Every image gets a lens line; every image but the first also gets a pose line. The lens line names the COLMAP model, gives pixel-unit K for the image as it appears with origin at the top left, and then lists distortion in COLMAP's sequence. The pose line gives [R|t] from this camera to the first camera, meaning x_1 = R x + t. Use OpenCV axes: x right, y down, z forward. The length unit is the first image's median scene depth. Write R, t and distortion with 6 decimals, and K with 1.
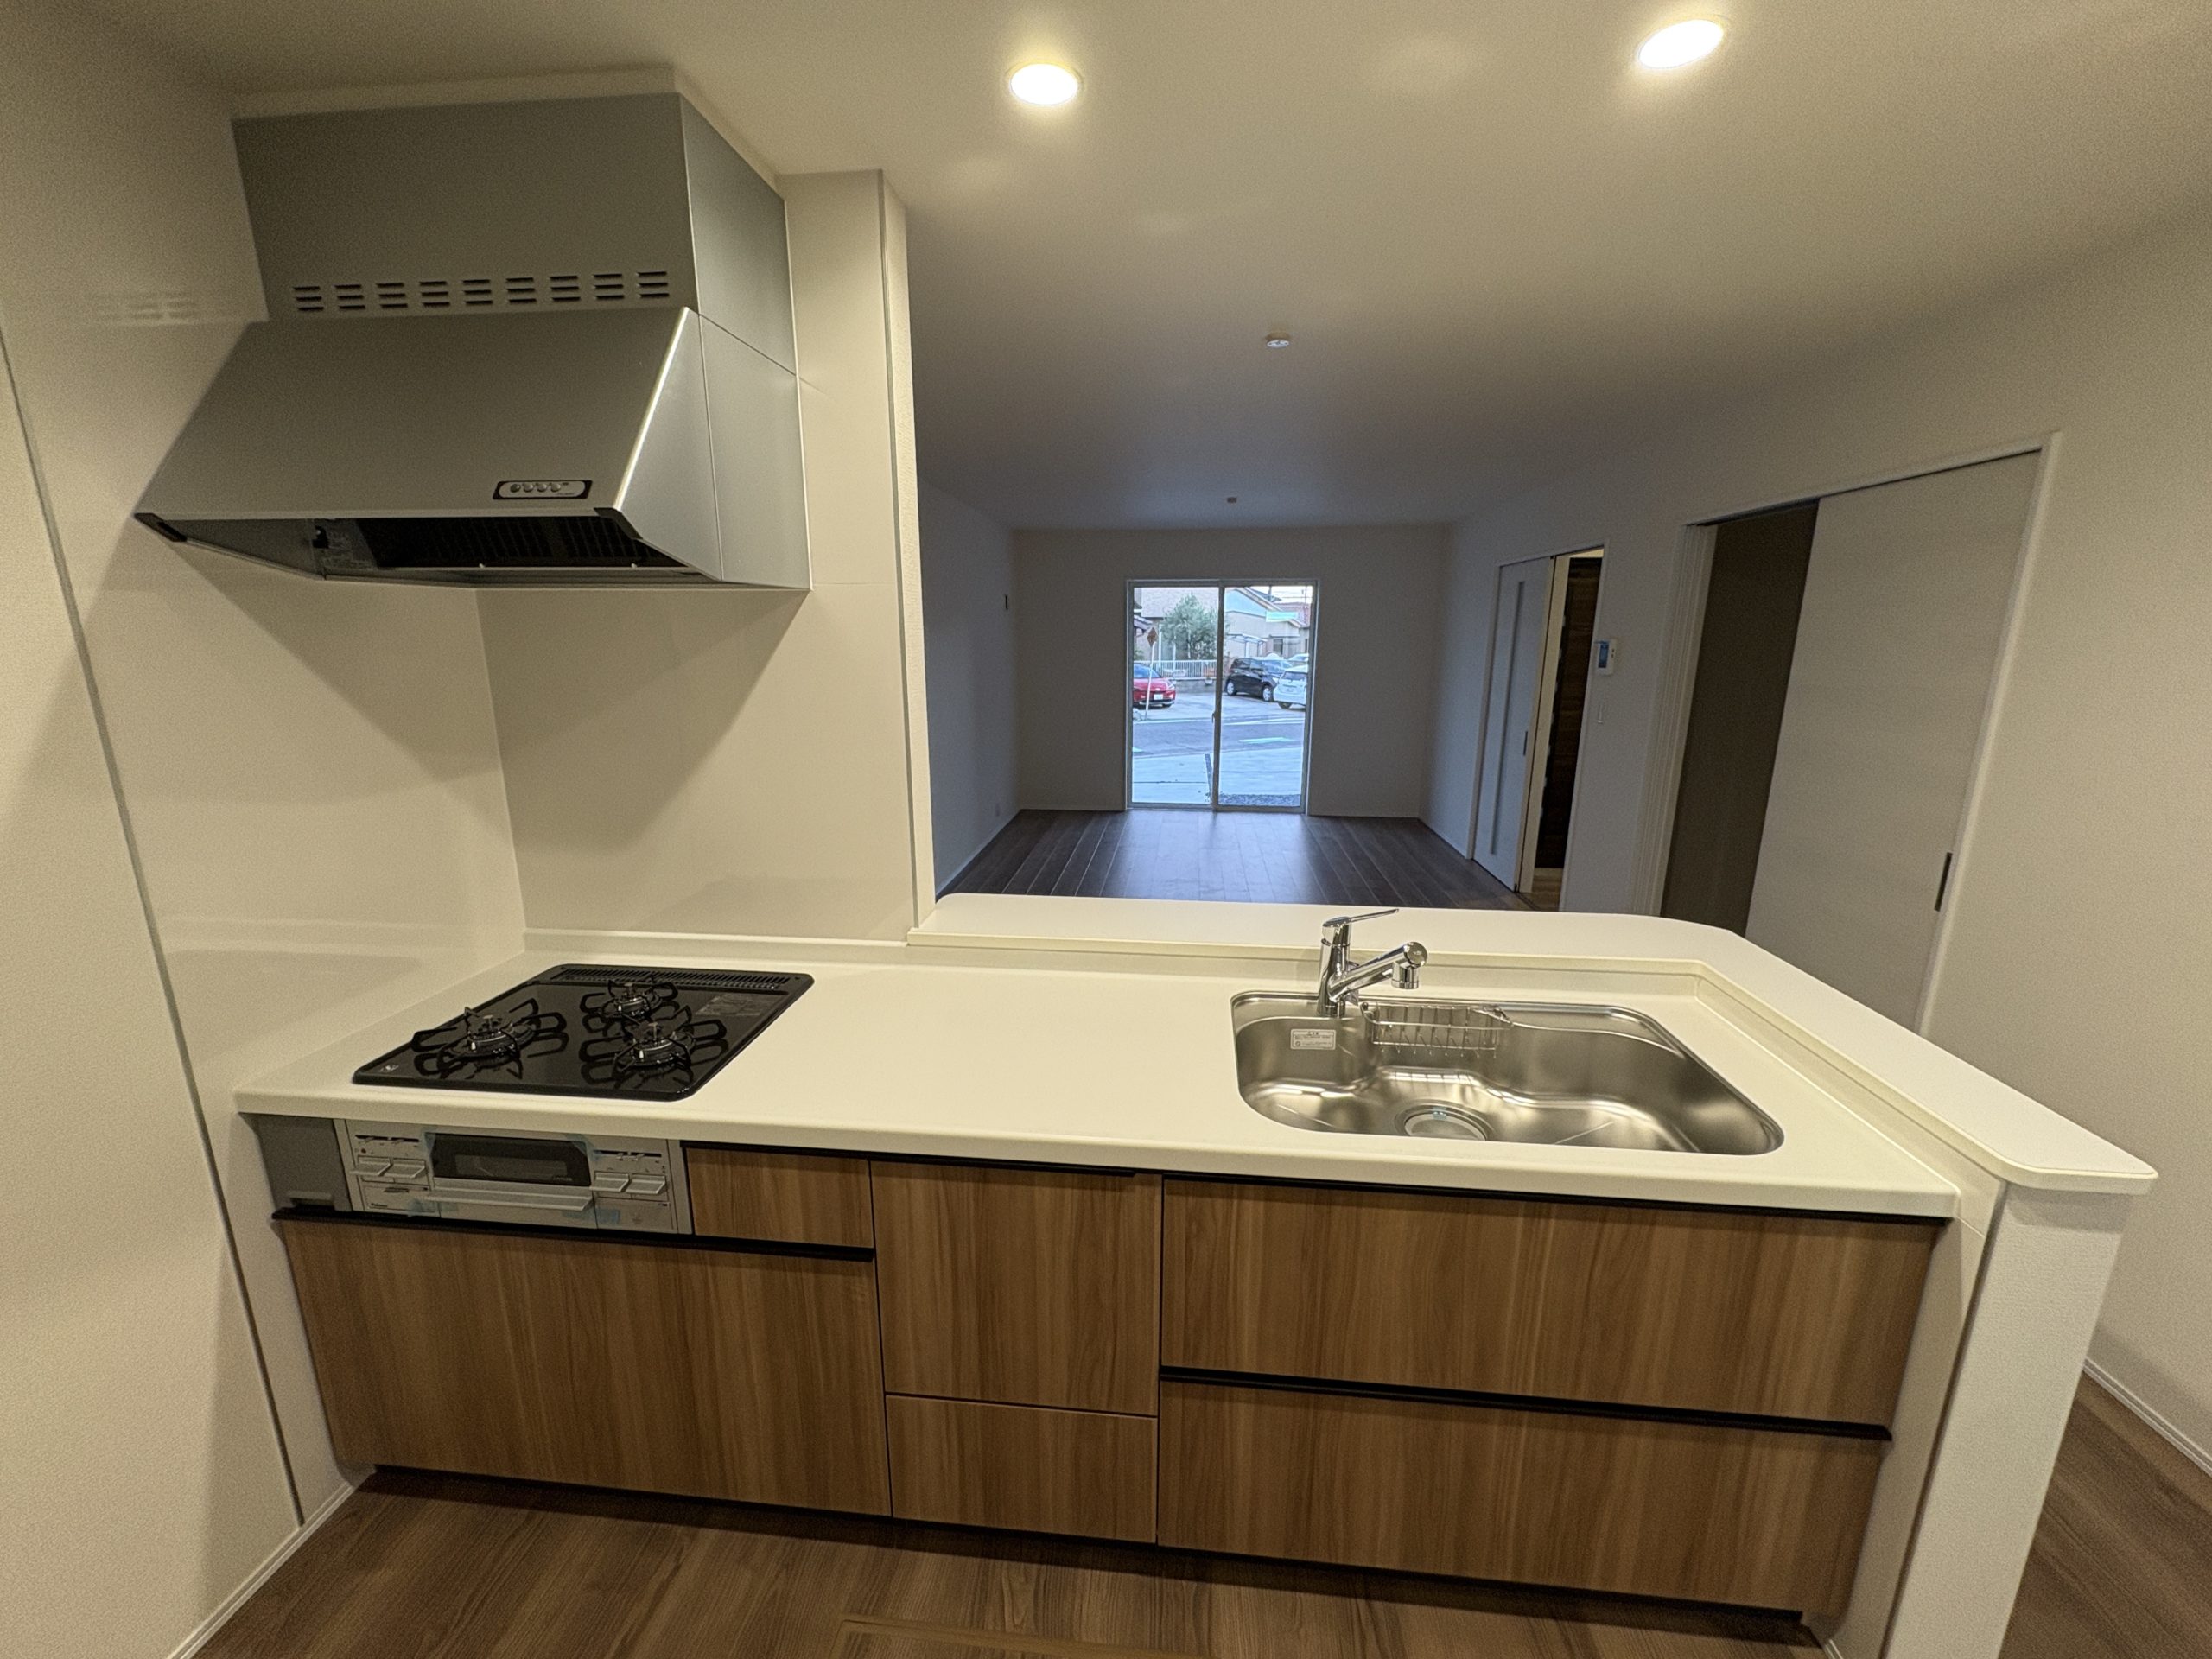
lens RADIAL K [[876.9, 0, 1106.0], [0, 876.9, 829.5], [0, 0, 1]] dist [-0.002039, 0.000100]
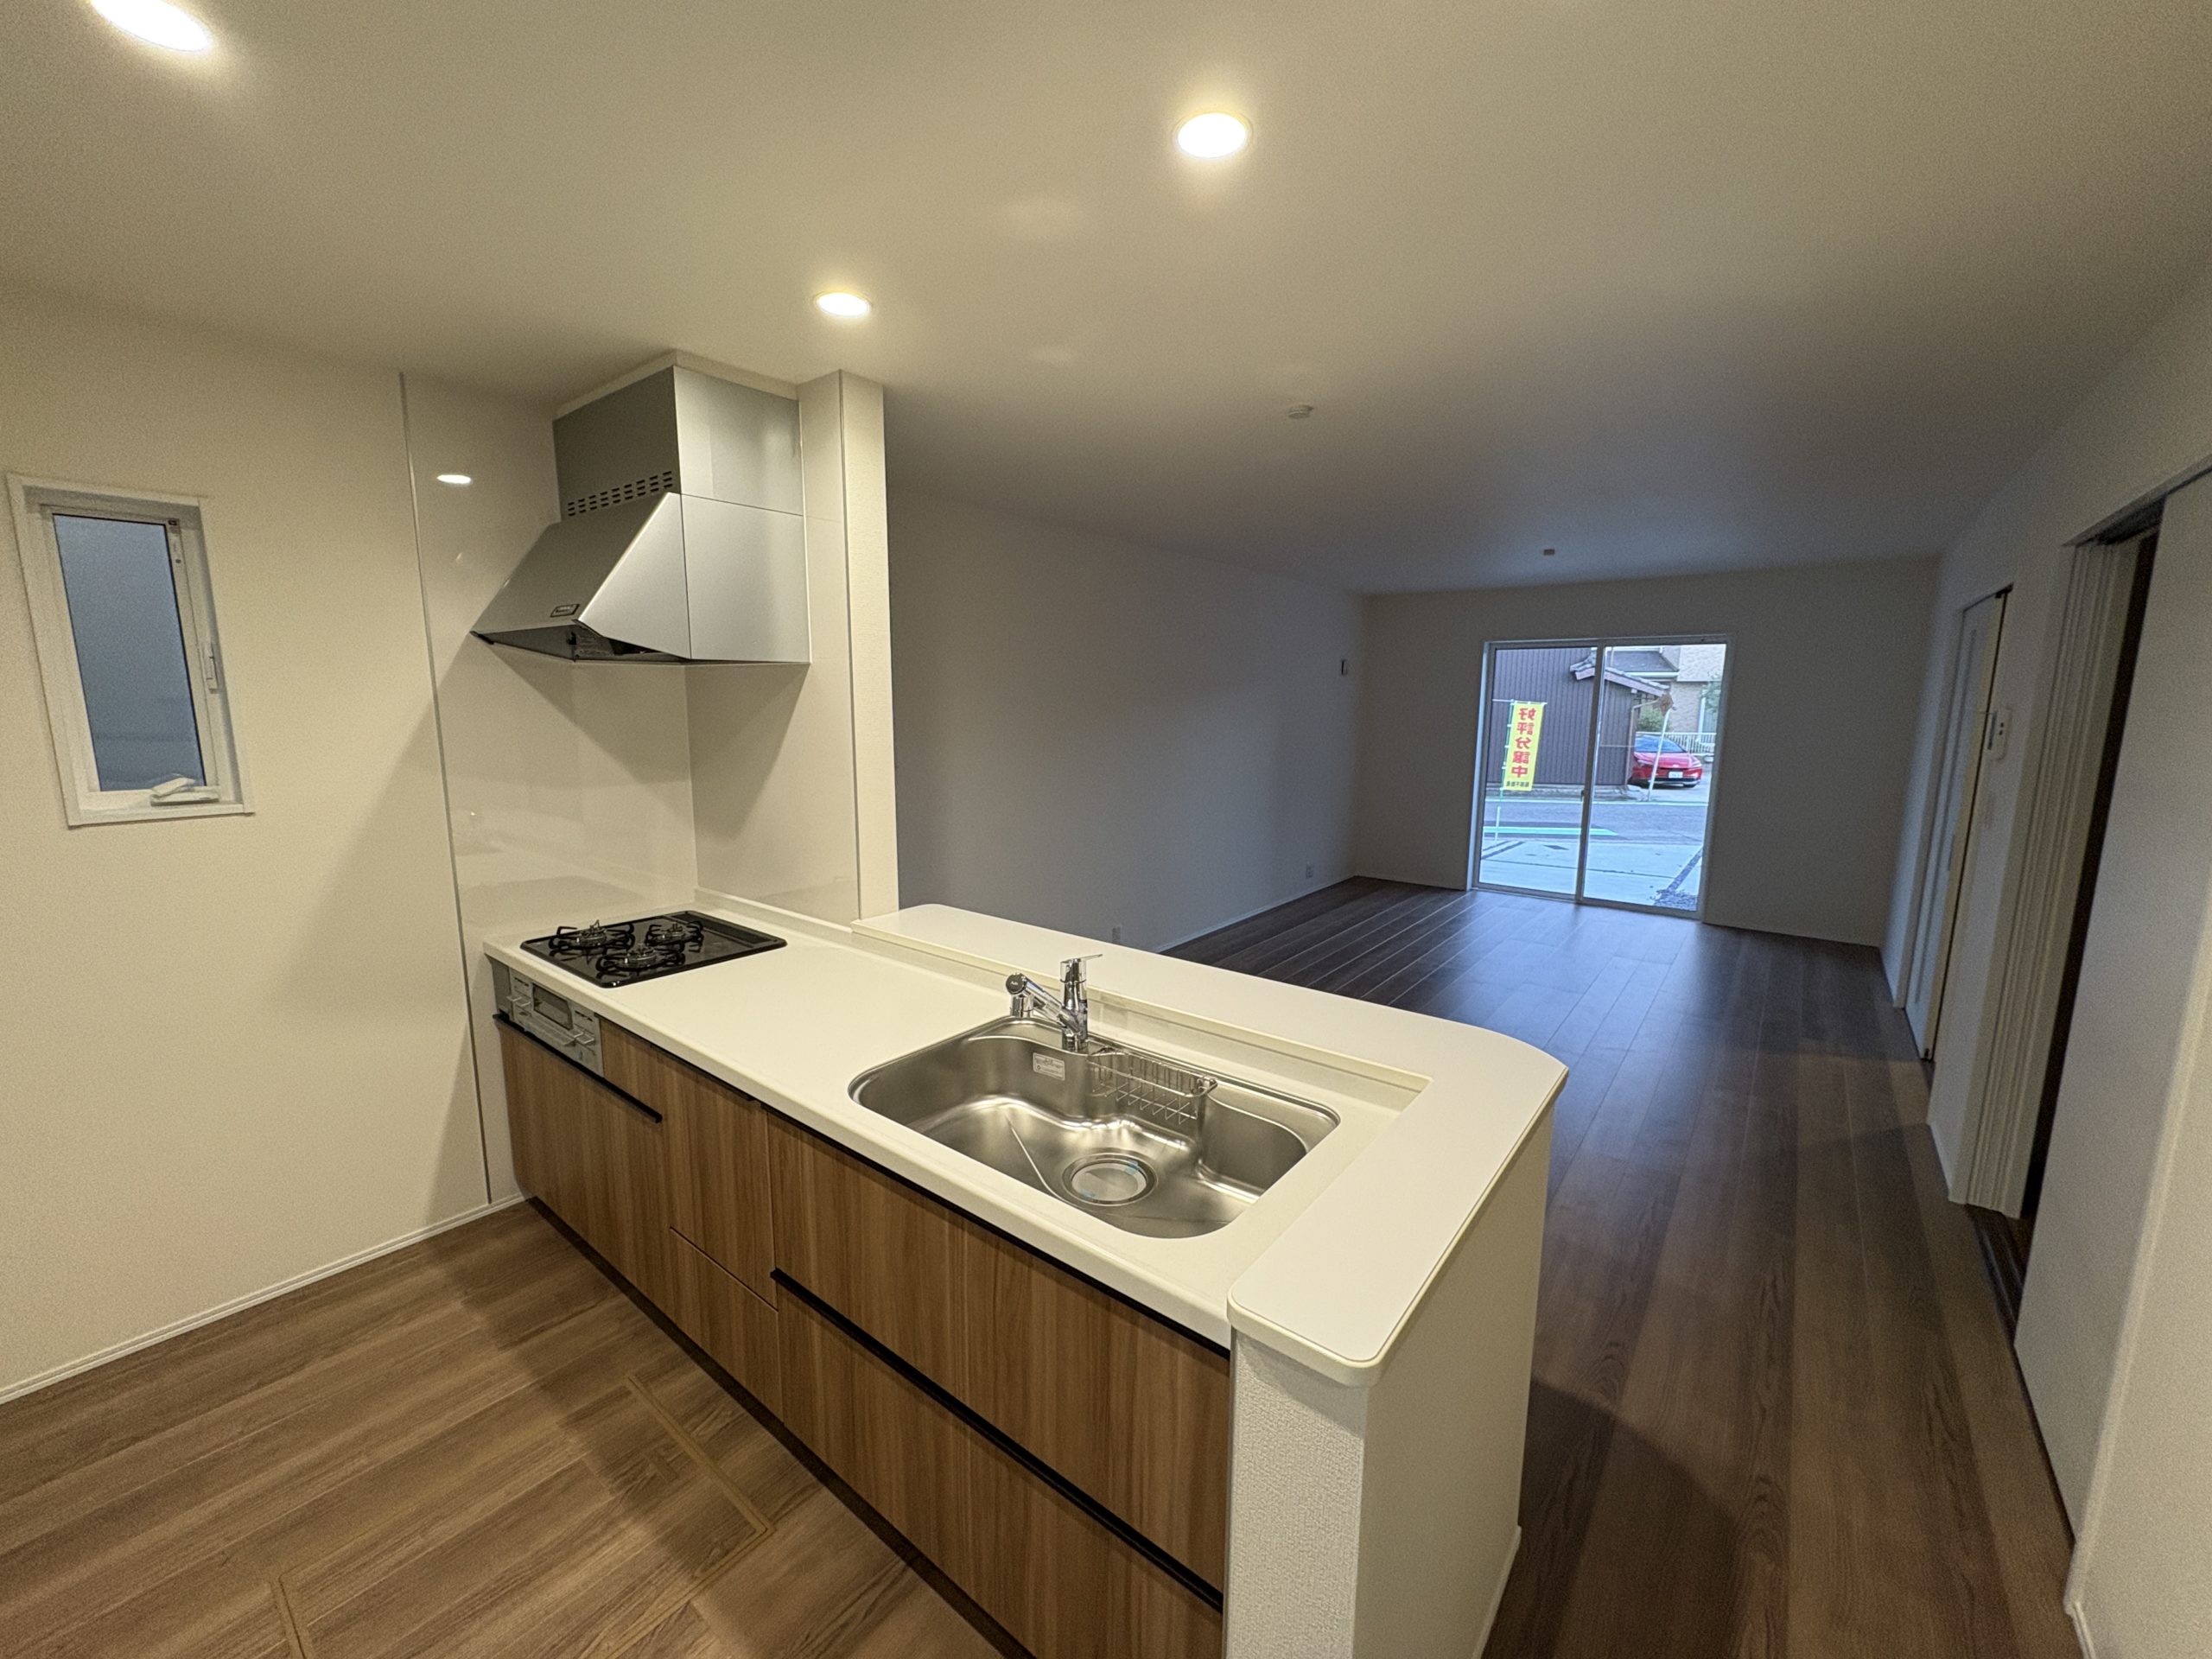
lens RADIAL K [[882.1, 0, 1112.5], [0, 882.1, 831.6], [0, 0, 1]] dist [0.000412, -0.000132]
pose [[0.840698, 0.085350, -0.534736, 0.978727], [-0.122963, 0.991793, -0.035018, -0.020597], [0.527358, 0.095192, 0.844294, 0.111837]]
